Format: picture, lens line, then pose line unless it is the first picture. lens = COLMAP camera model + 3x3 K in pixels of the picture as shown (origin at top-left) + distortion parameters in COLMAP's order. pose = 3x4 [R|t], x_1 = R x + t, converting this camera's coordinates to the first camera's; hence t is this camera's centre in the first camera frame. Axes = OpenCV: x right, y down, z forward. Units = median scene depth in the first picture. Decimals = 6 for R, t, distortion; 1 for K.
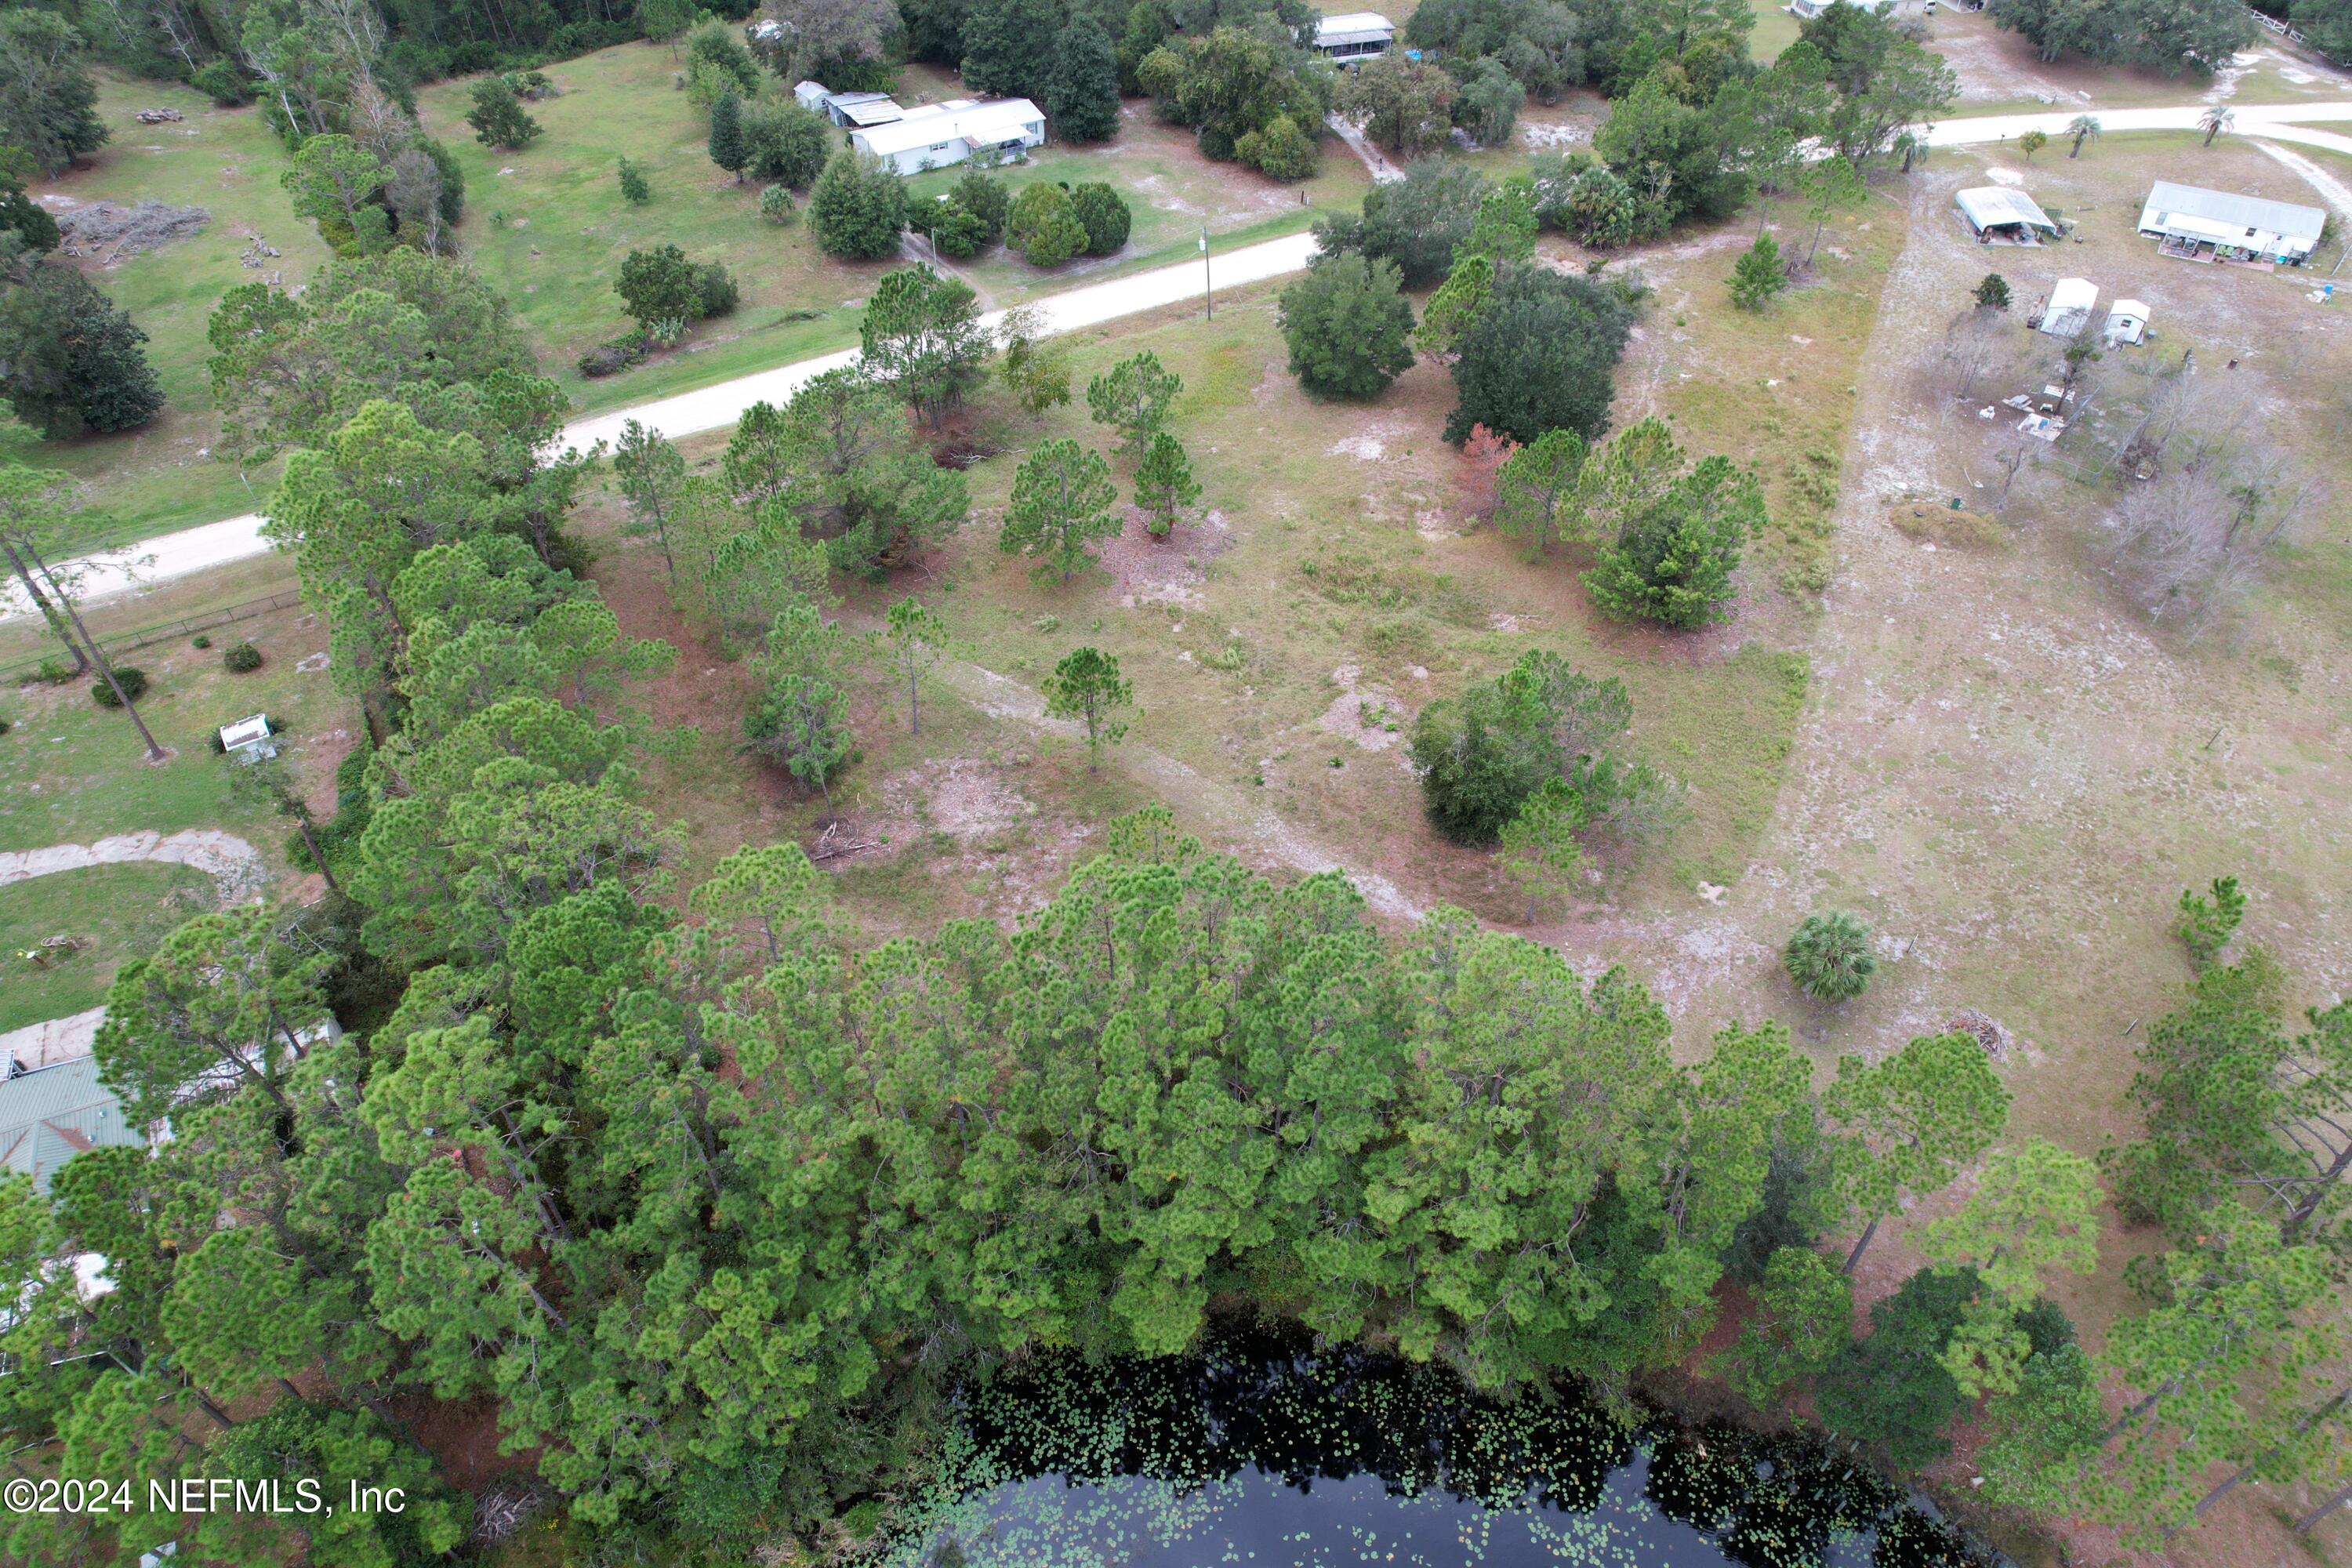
lens RADIAL K [[1503.6, 0, 1175.7], [0, 1503.6, 784.1], [0, 0, 1]] dist [-0.073230, 0.065446]
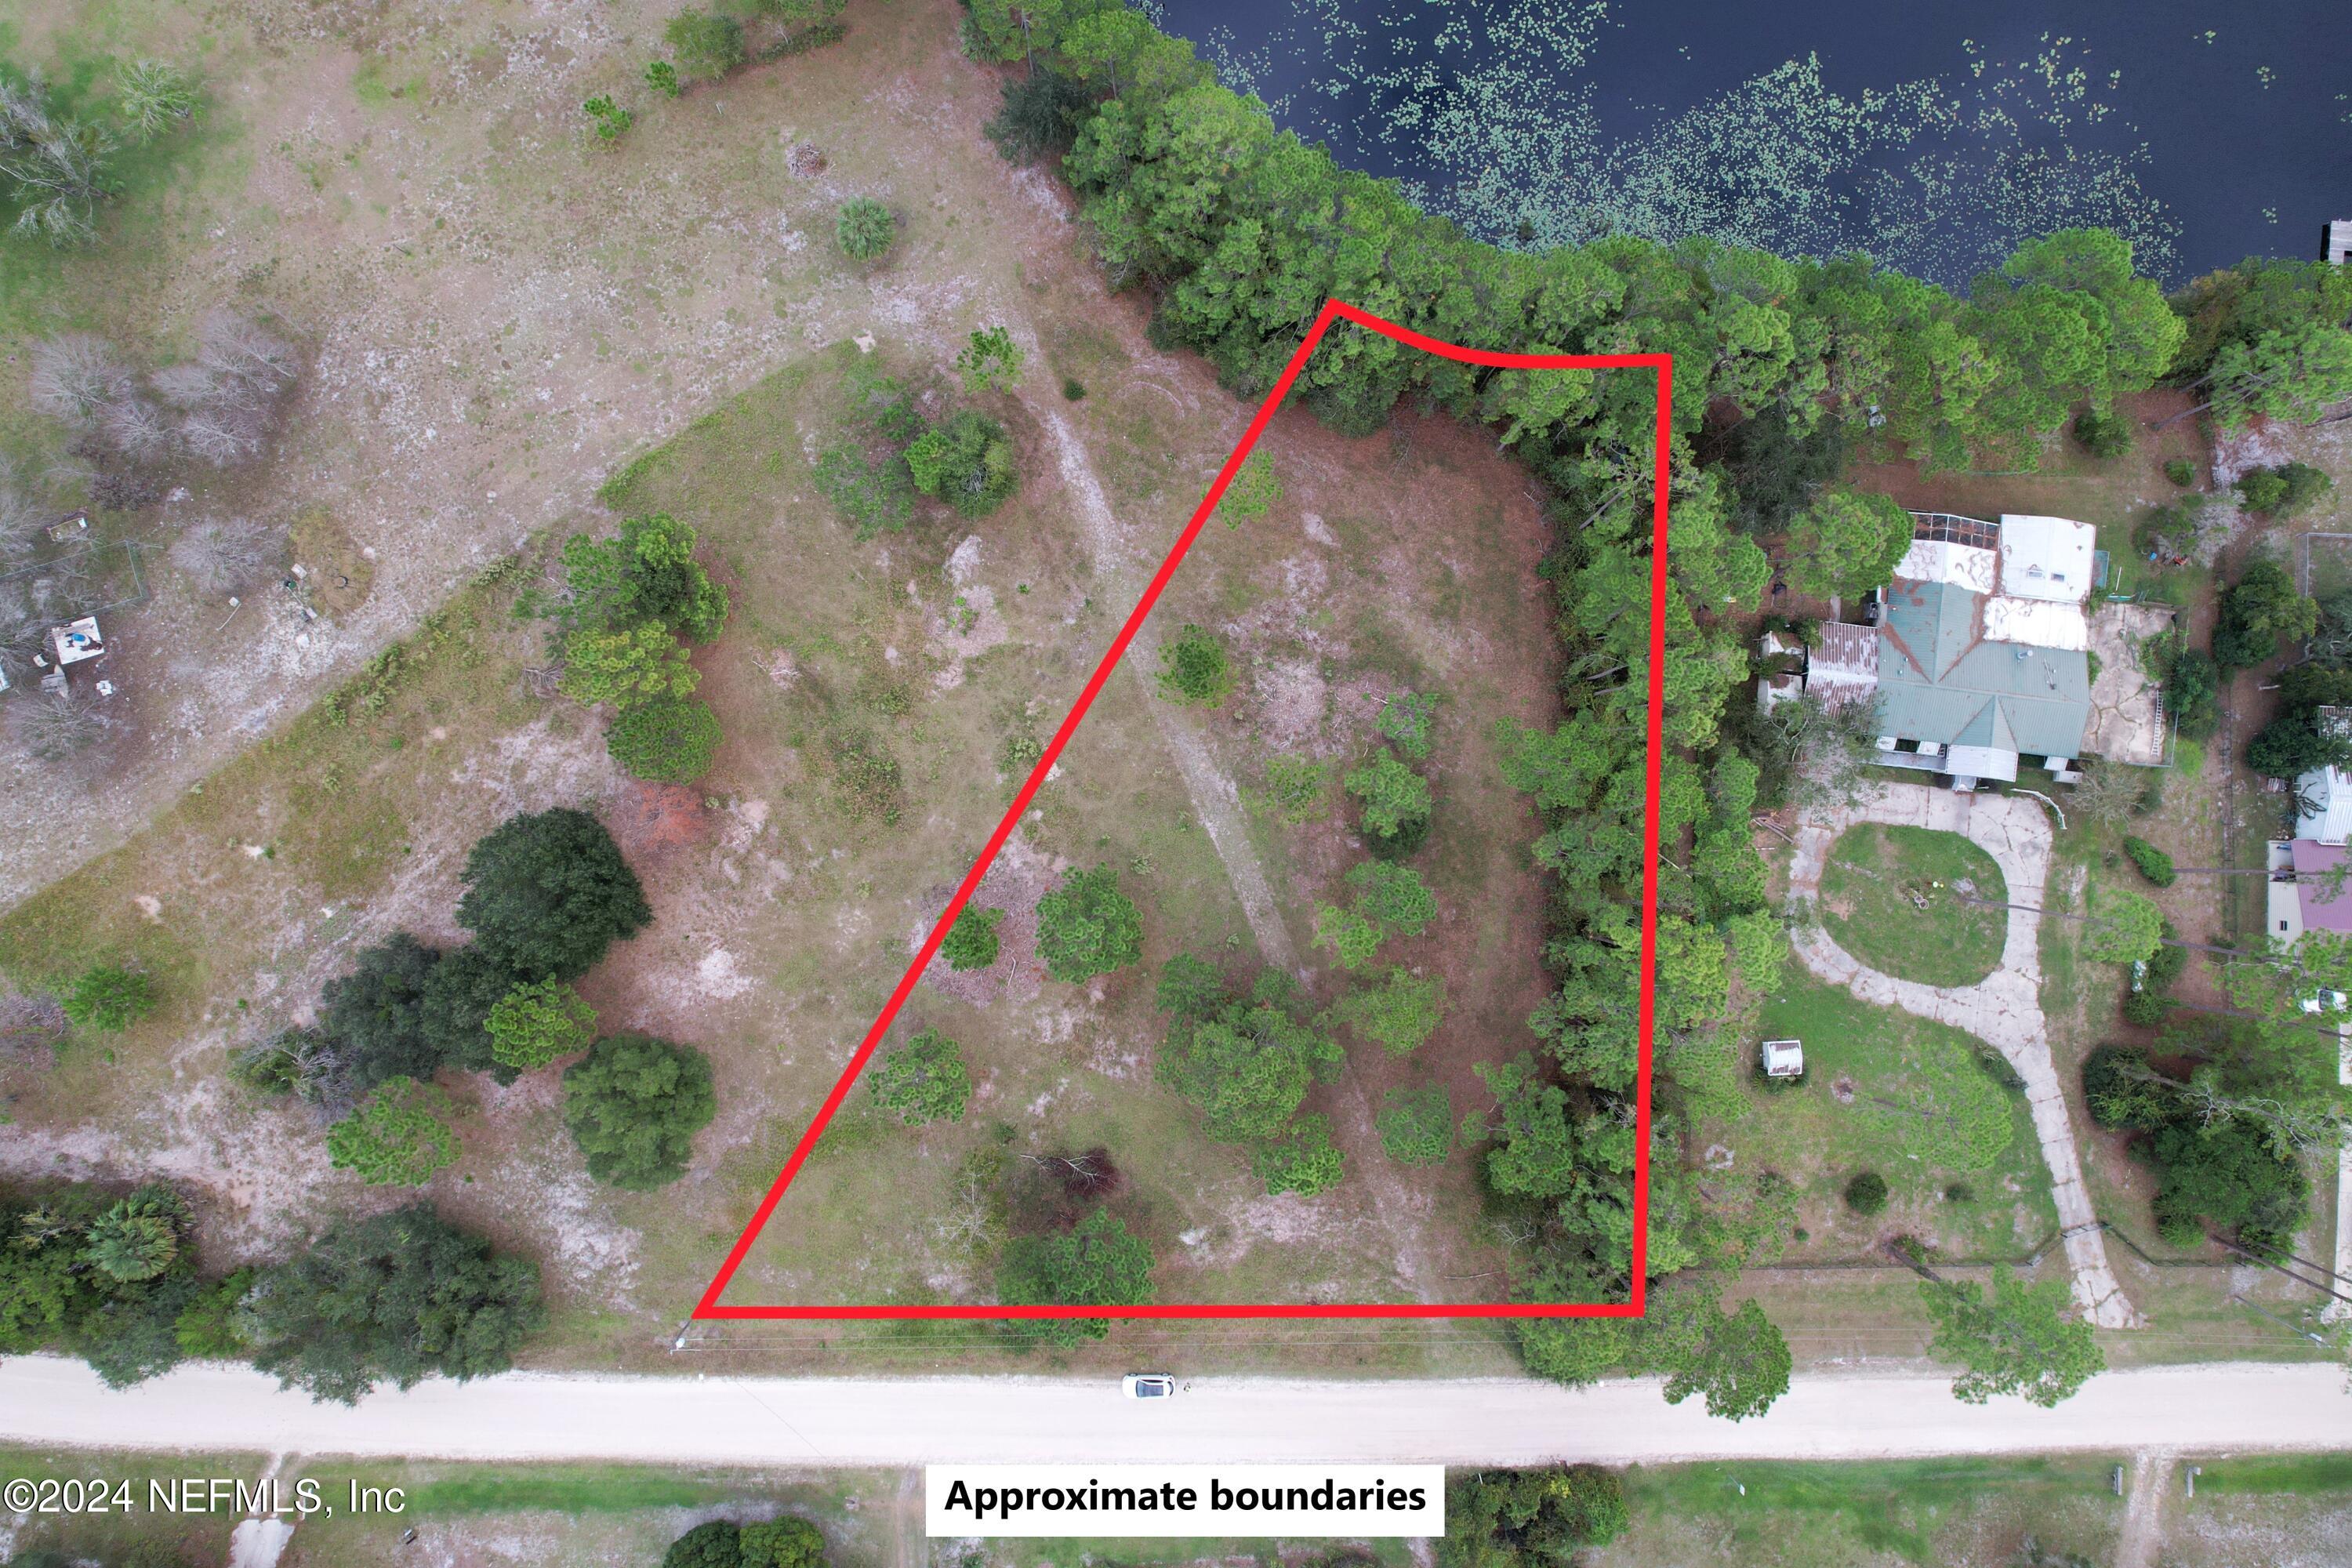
lens RADIAL K [[1503.6, 0, 1196.1], [0, 1503.6, 788.0], [0, 0, 1]] dist [-0.073230, 0.065446]
pose [[-0.861735, -0.507218, 0.011911, -0.109249], [0.346649, -0.571470, 0.743812, -0.930216], [-0.370468, 0.645099, 0.668282, 0.205069]]
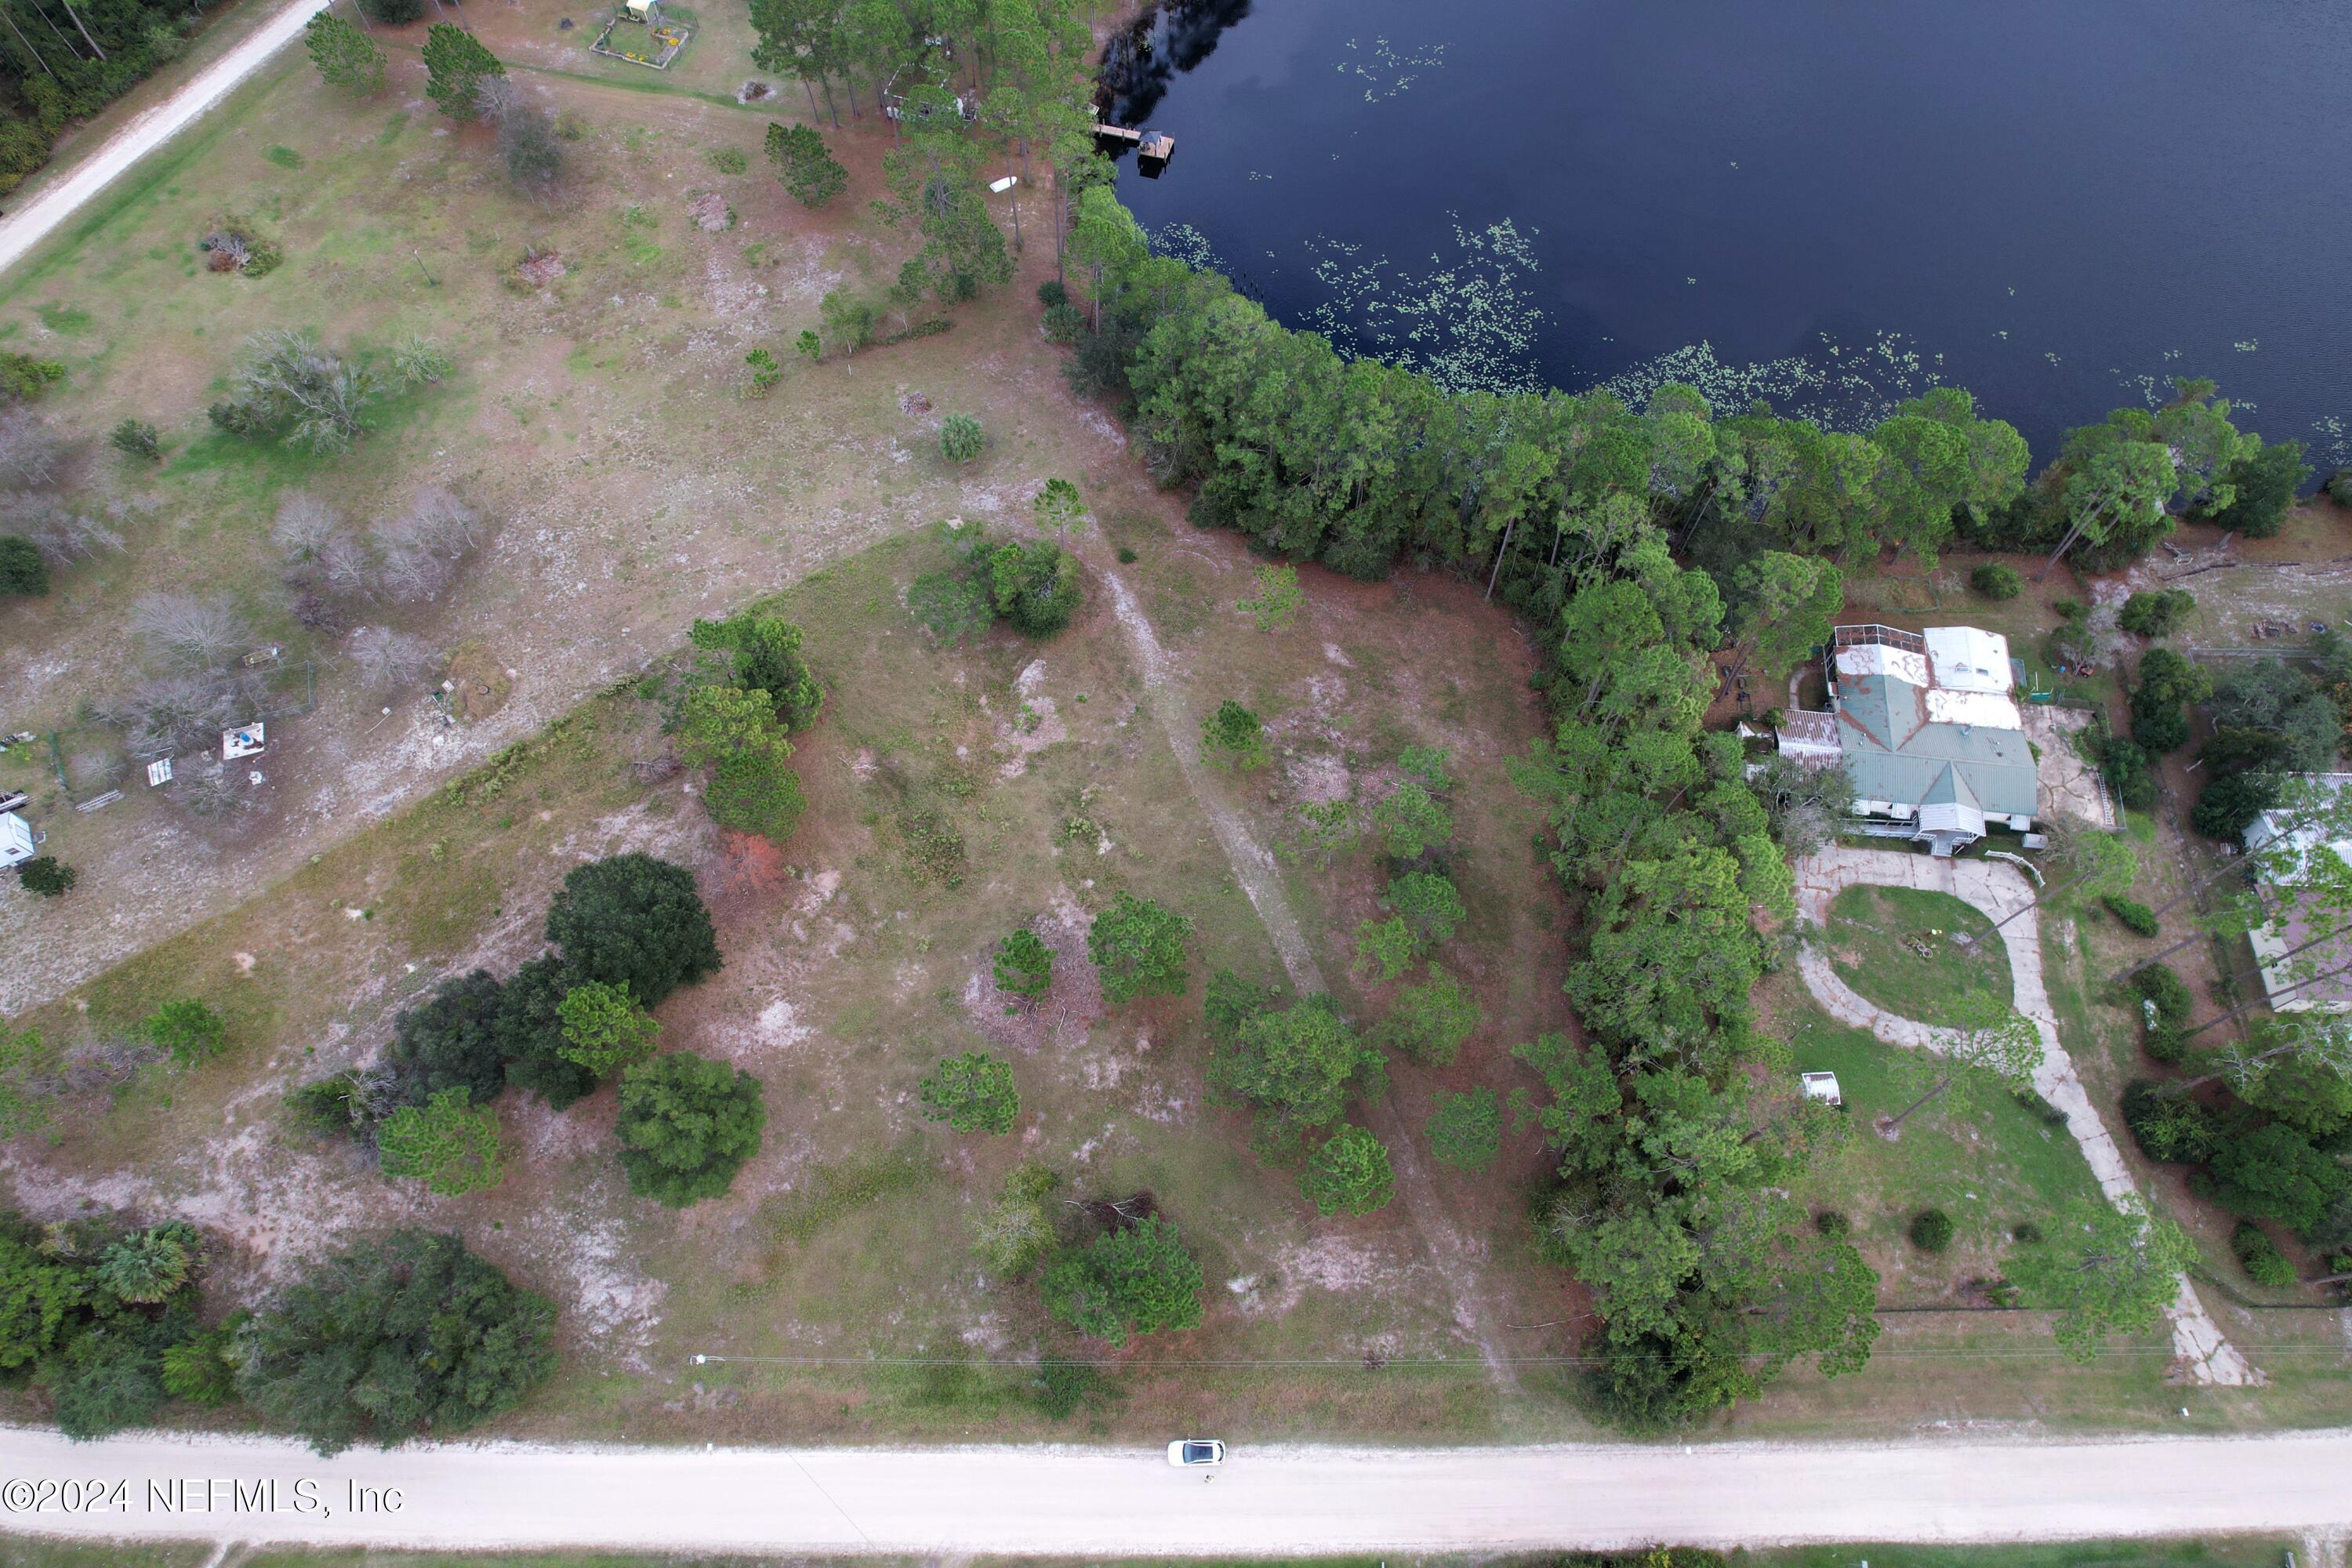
lens RADIAL K [[1503.6, 0, 1193.0], [0, 1503.6, 790.1], [0, 0, 1]] dist [-0.073230, 0.065446]
pose [[-0.864852, -0.447876, 0.226801, -0.327328], [0.345180, -0.202469, 0.916437, -1.227258], [-0.364530, 0.870870, 0.329703, 0.532204]]
